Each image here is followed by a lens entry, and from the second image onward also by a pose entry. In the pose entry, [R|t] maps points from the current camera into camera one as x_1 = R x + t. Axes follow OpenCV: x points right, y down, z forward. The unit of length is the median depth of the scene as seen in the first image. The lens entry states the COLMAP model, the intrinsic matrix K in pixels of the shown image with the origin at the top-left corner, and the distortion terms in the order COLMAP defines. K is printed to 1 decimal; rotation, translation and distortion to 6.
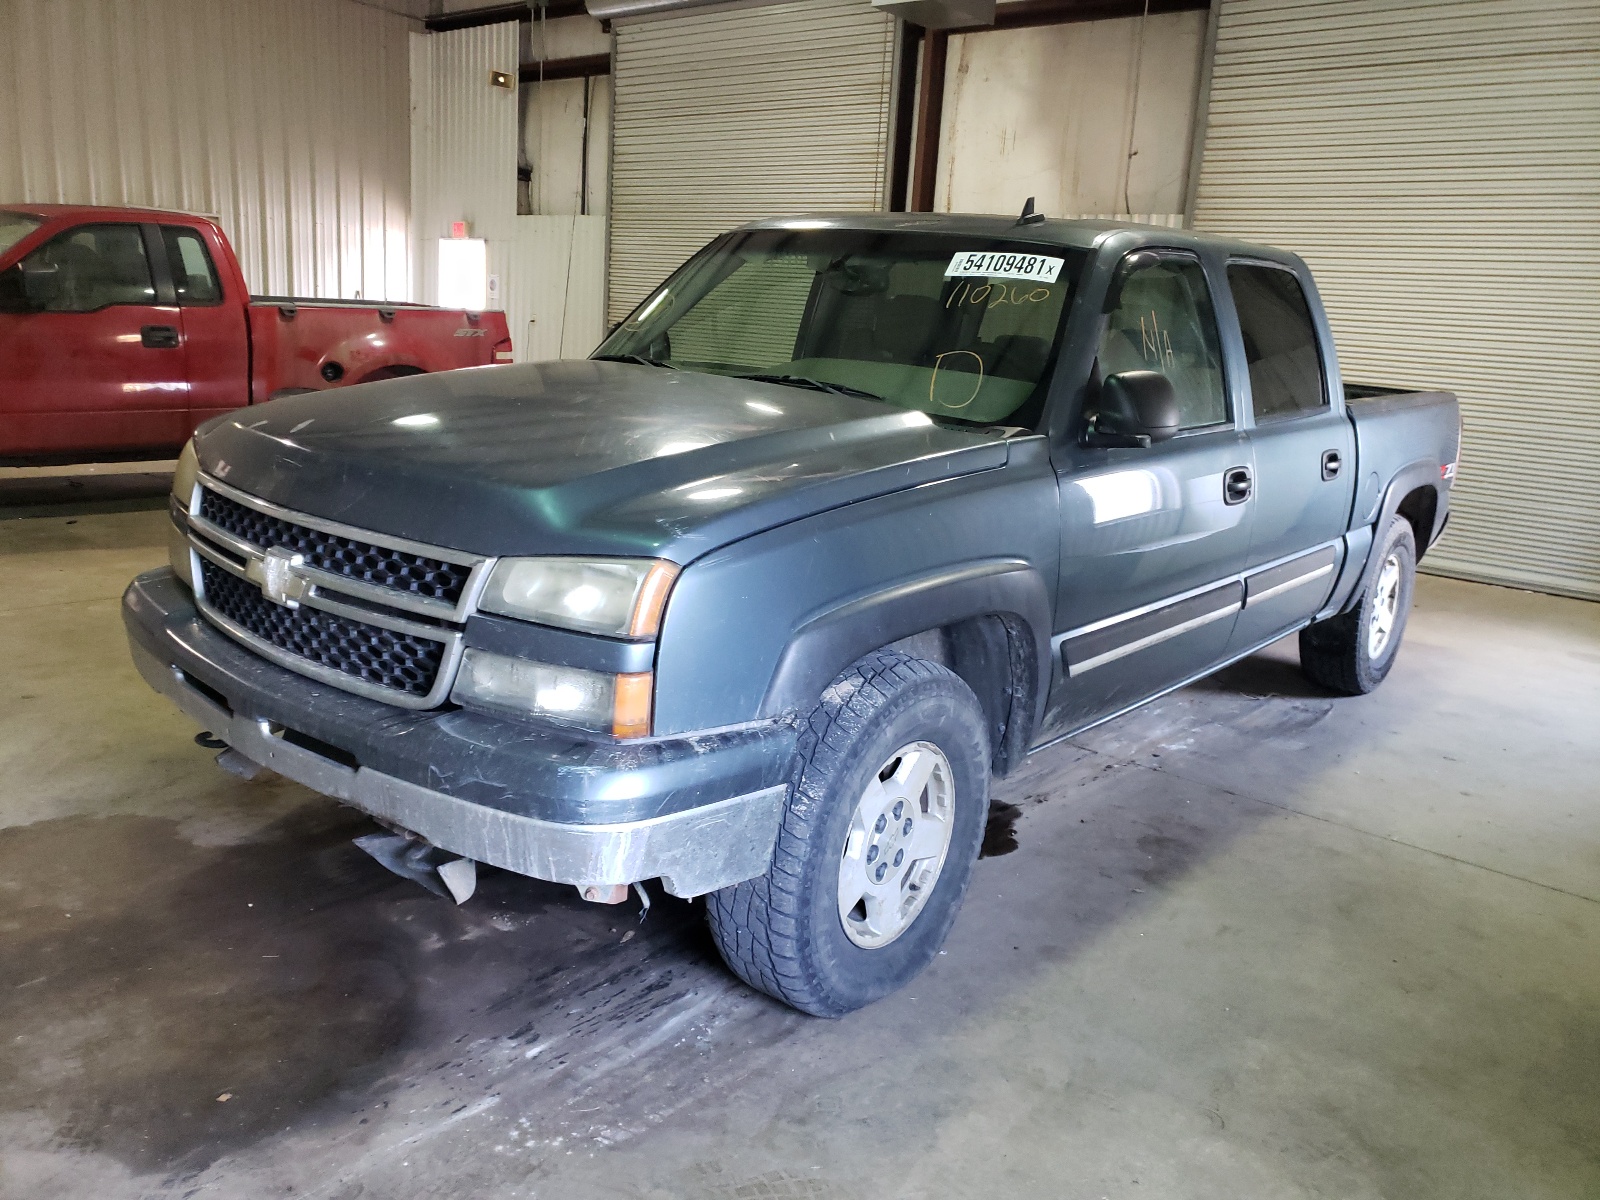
lens RADIAL K [[1223.5, 0, 801.1], [0, 1223.5, 601.4], [0, 0, 1]] dist [0.003230, 0.005891]
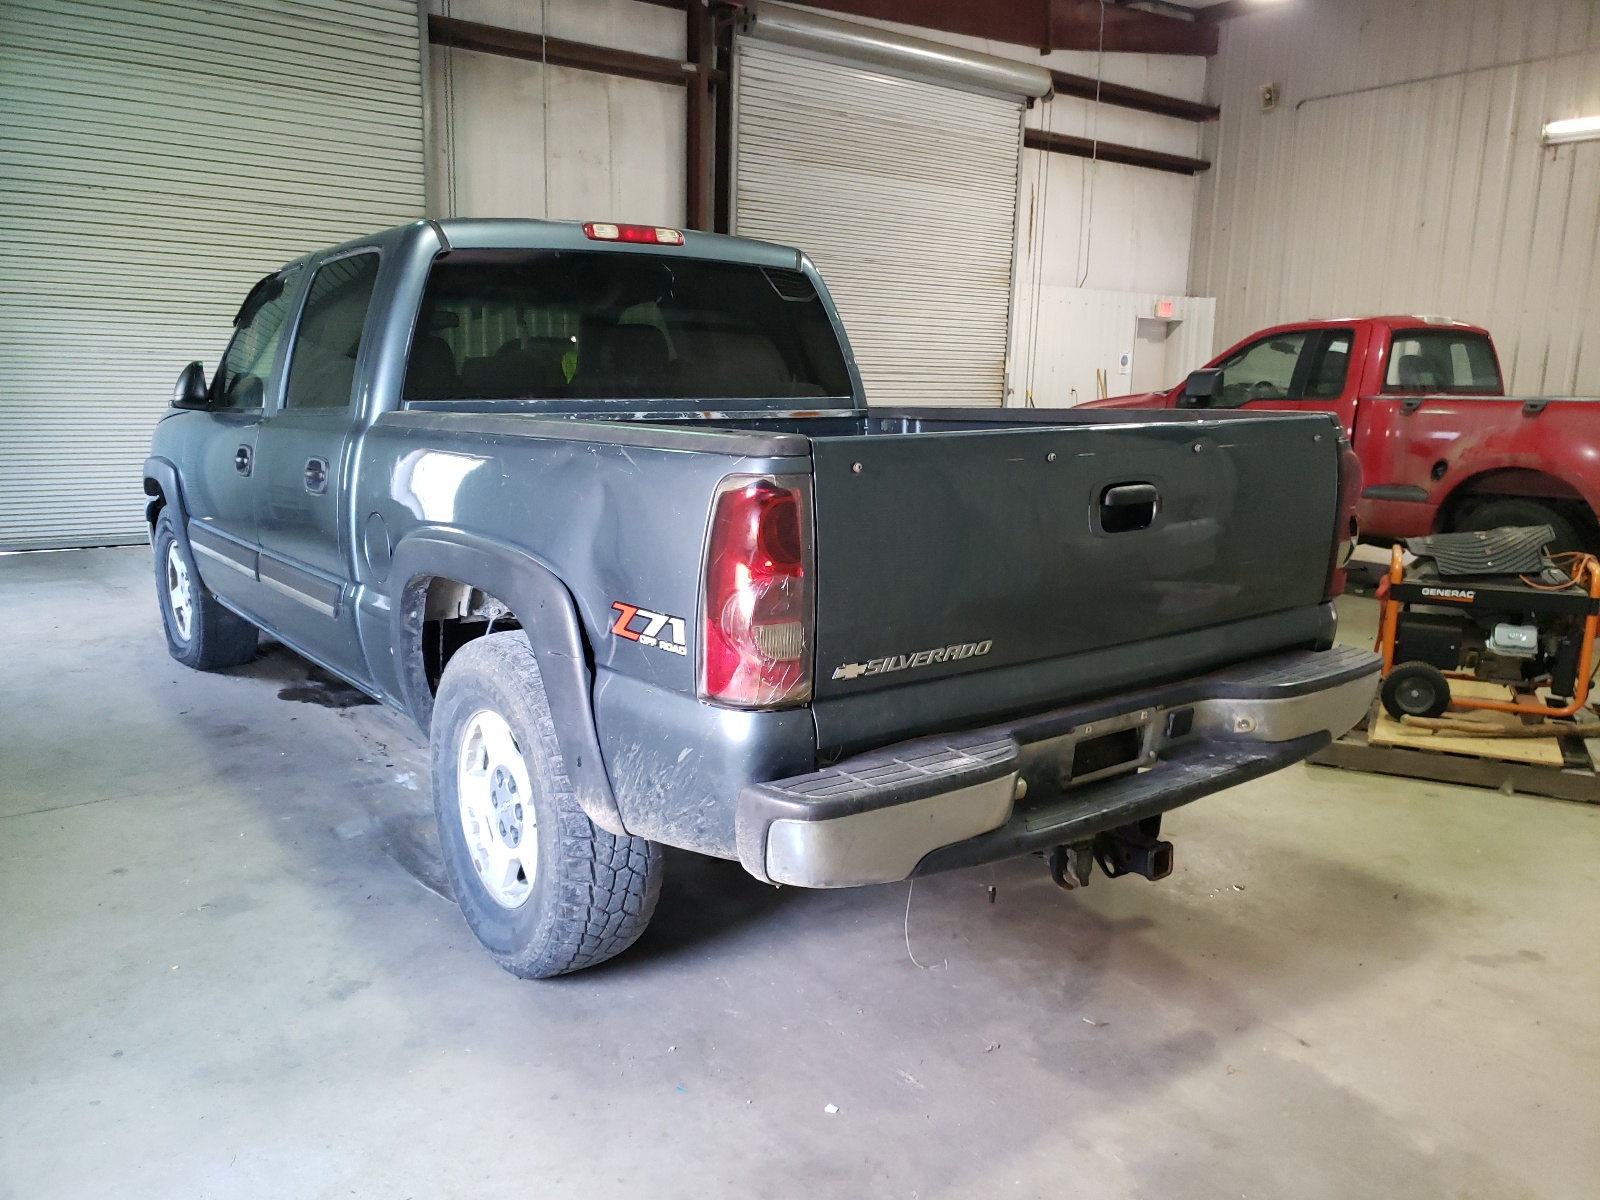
lens RADIAL K [[1223.5, 0, 799.2], [0, 1223.5, 602.9], [0, 0, 1]] dist [0.003230, 0.005891]
pose [[-0.222633, 0.098765, -0.969887, 1.201615], [-0.247804, 0.956447, 0.154278, -0.236072], [0.942883, 0.274689, -0.188462, 1.531082]]
